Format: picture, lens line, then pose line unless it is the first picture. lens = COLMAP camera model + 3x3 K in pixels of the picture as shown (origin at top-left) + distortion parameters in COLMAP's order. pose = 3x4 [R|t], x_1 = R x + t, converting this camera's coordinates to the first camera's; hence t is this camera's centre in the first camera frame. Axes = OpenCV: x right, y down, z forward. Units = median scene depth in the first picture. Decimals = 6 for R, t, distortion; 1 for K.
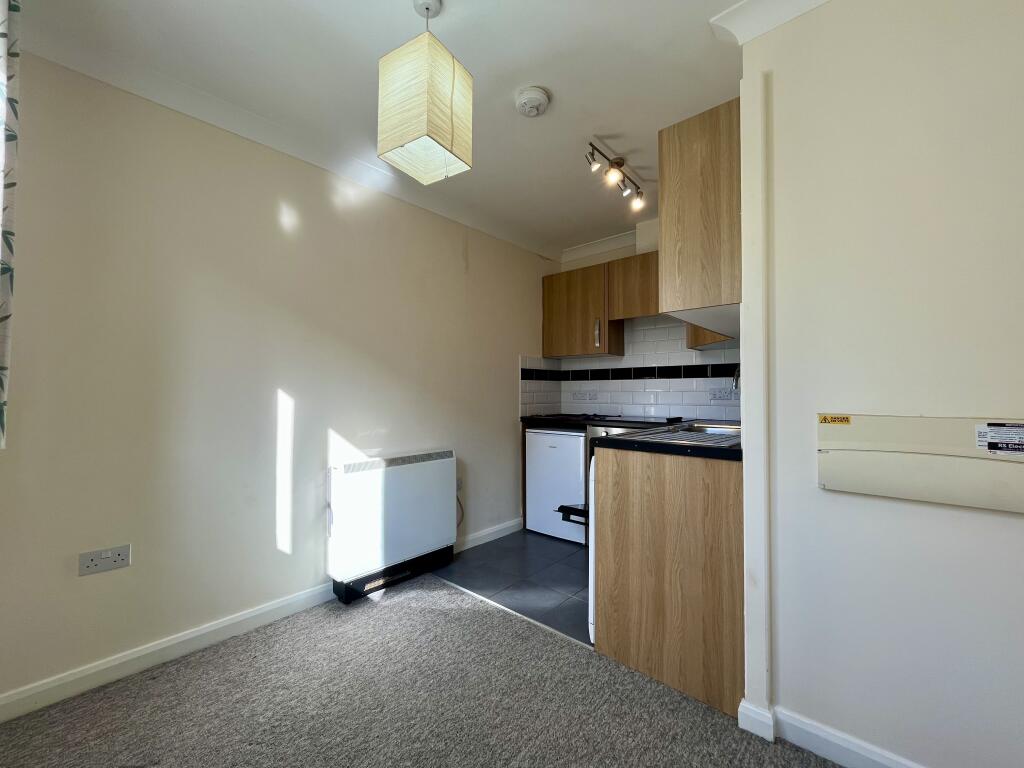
lens RADIAL K [[417.8, 0, 508.5], [0, 417.8, 387.1], [0, 0, 1]] dist [0.001928, 0.002368]
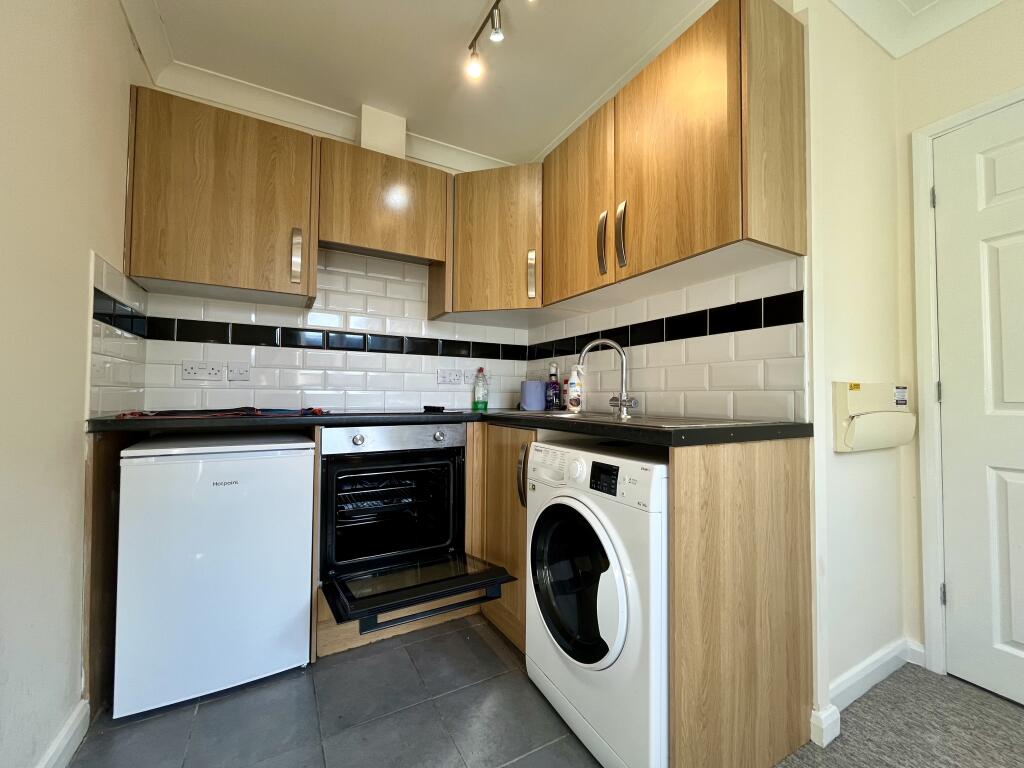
lens RADIAL K [[417.8, 0, 512.7], [0, 417.8, 385.7], [0, 0, 1]] dist [0.001928, 0.002368]
pose [[0.326832, 0.027796, 0.944674, -0.380393], [-0.022201, 0.999517, -0.021729, 0.082006], [-0.944822, -0.013871, 0.327291, 1.043744]]
